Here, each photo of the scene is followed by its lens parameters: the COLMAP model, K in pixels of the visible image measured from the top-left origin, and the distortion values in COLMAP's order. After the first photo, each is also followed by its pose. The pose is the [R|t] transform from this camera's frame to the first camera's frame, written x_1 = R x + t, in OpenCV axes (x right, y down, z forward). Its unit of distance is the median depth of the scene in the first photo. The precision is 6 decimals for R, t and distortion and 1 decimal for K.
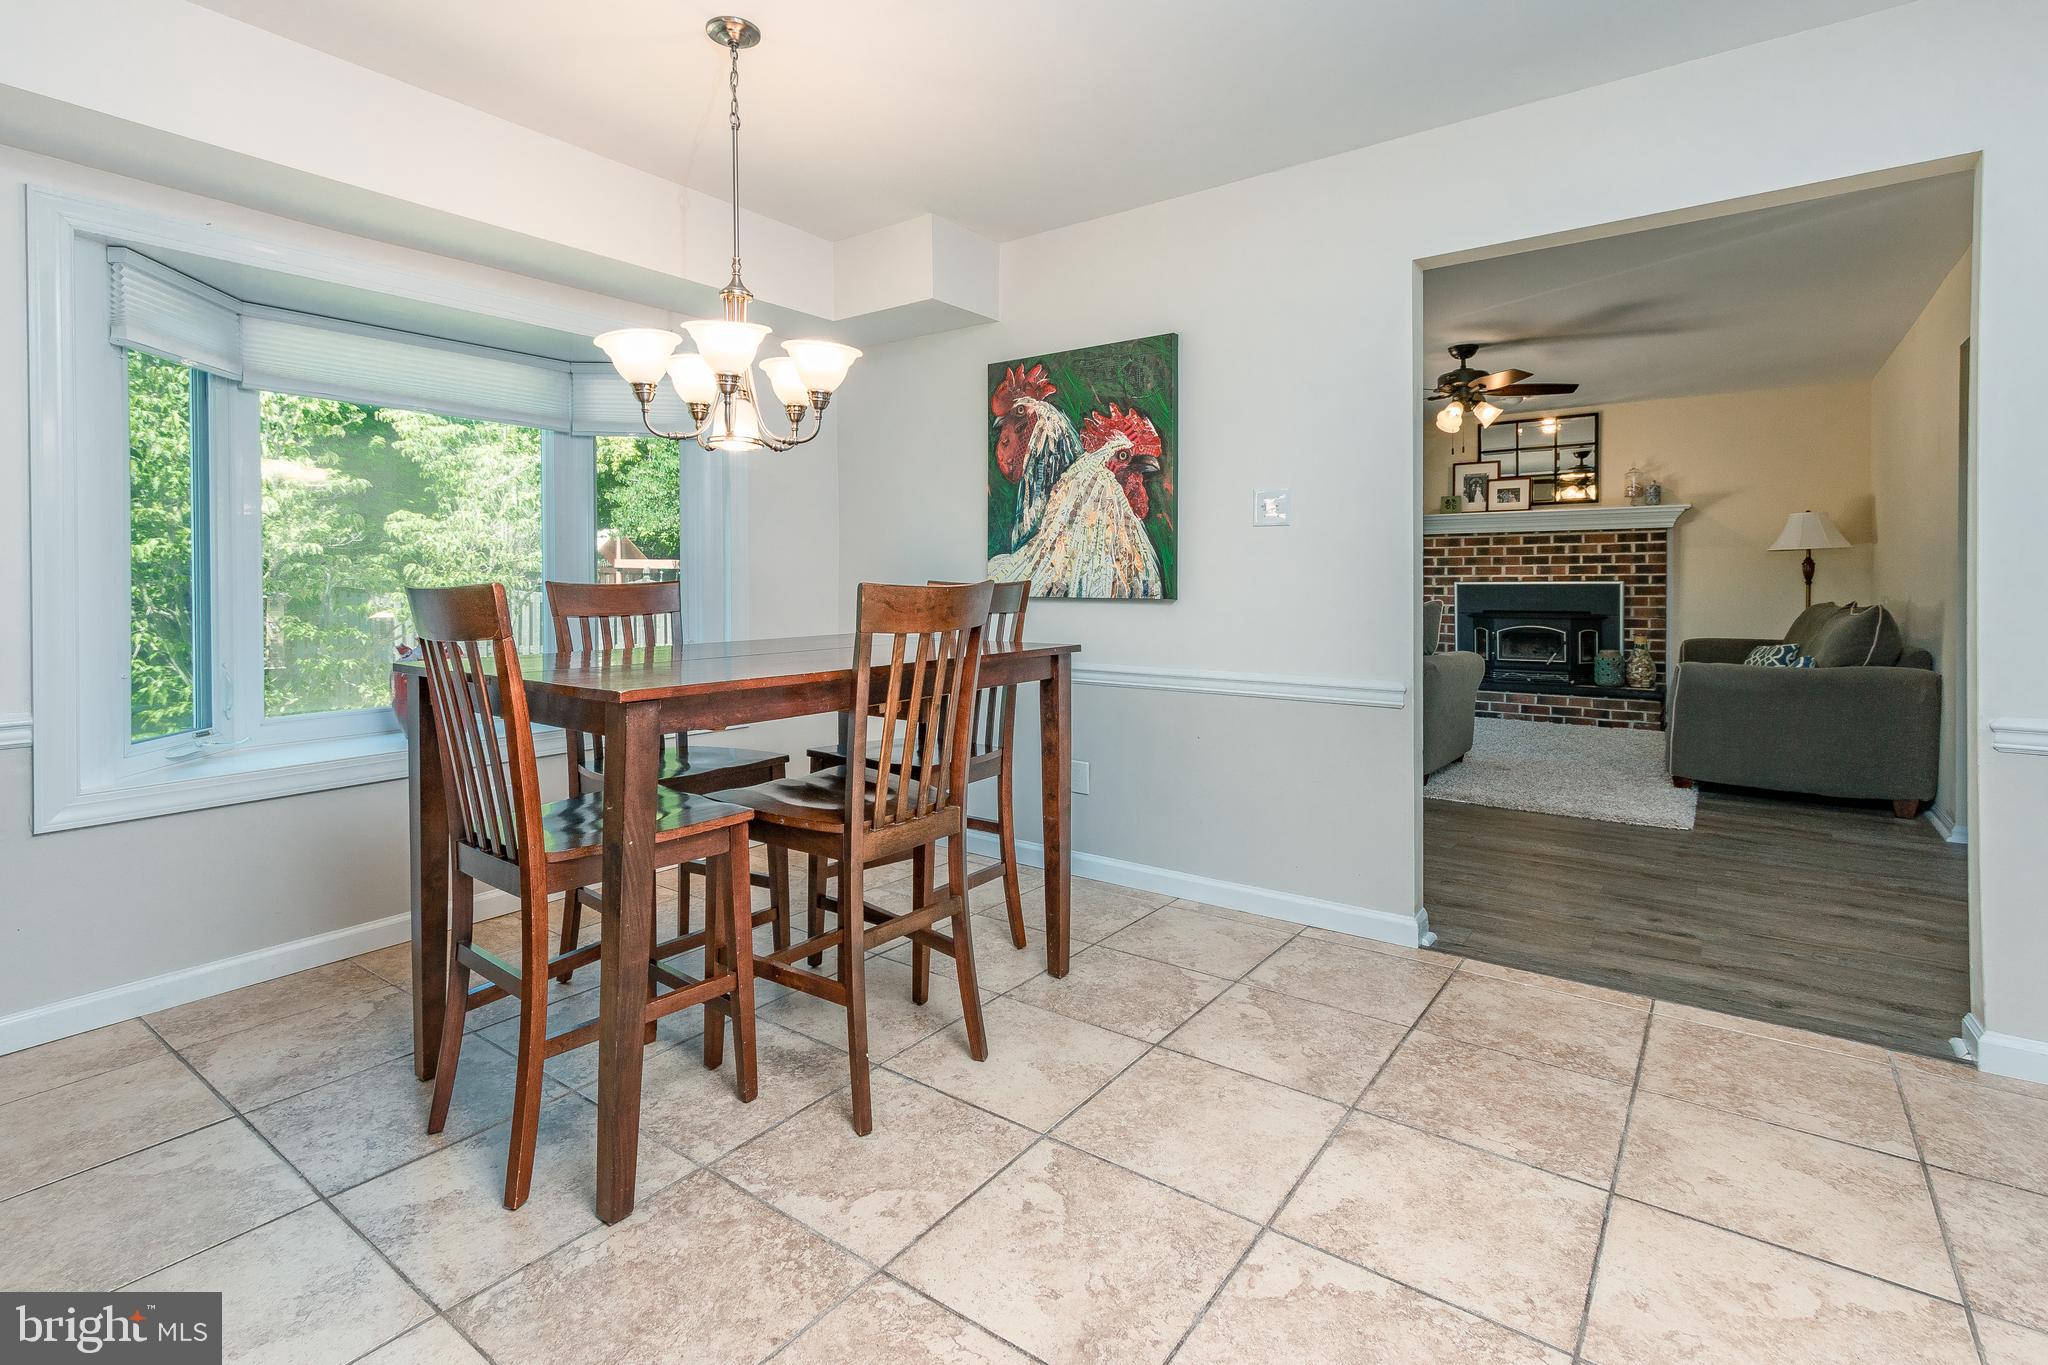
lens RADIAL K [[972.8, 0, 1053.7], [0, 972.8, 575.4], [0, 0, 1]] dist [0.002270, -0.000271]
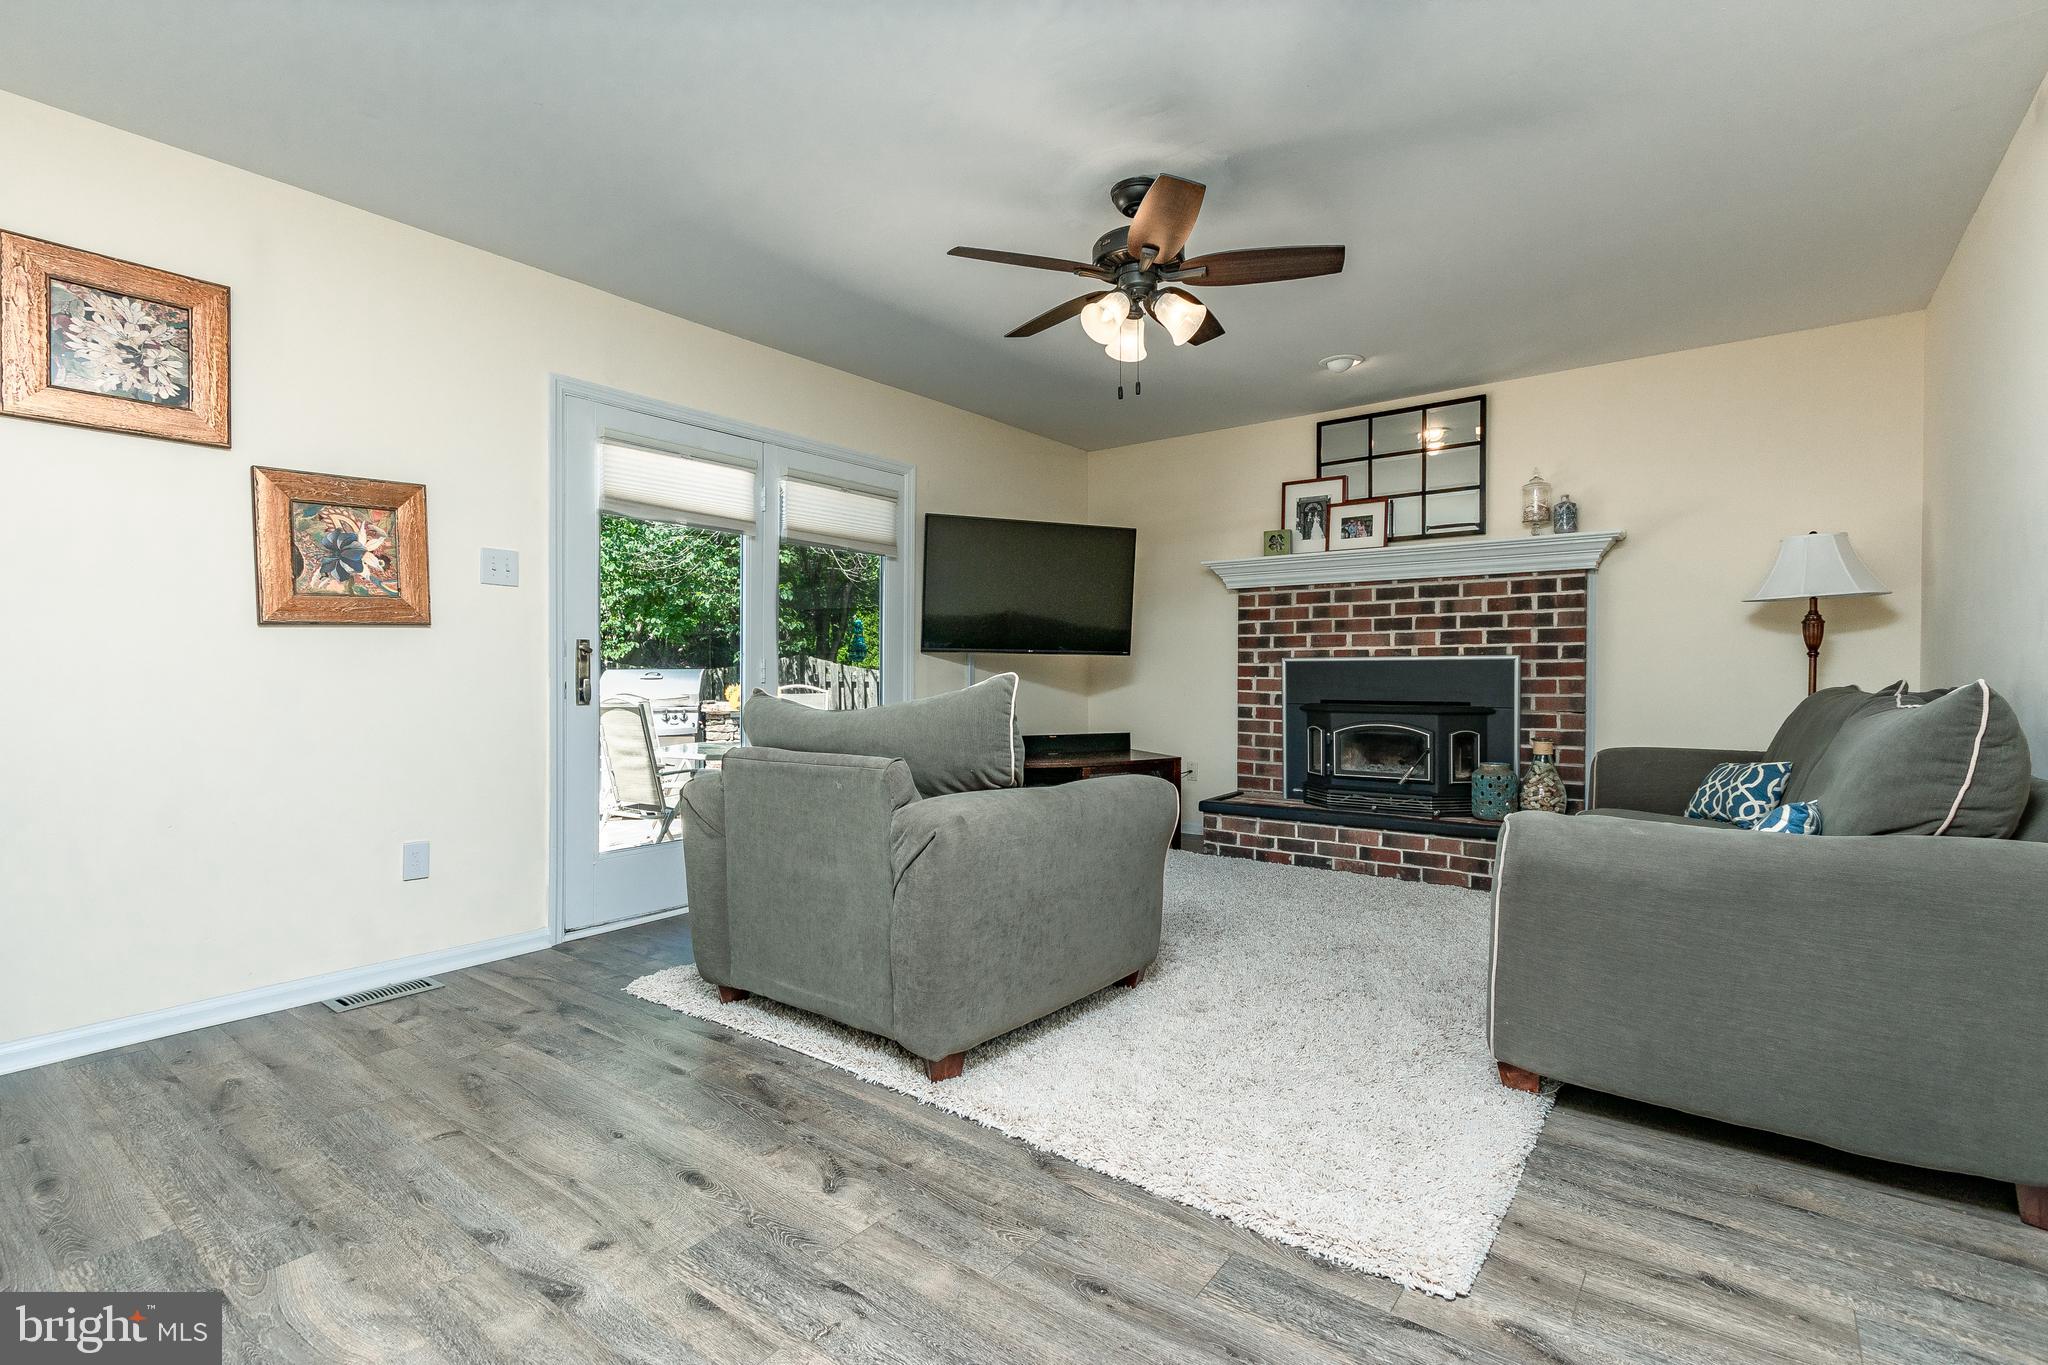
lens RADIAL K [[951.9, 0, 1052.3], [0, 951.9, 673.6], [0, 0, 1]] dist [0.001918, 0.000311]
pose [[0.999720, 0.002943, -0.023496, 0.289253], [-0.002792, 0.999975, 0.006430, 0.014822], [0.023514, -0.006362, 0.999703, 0.363078]]
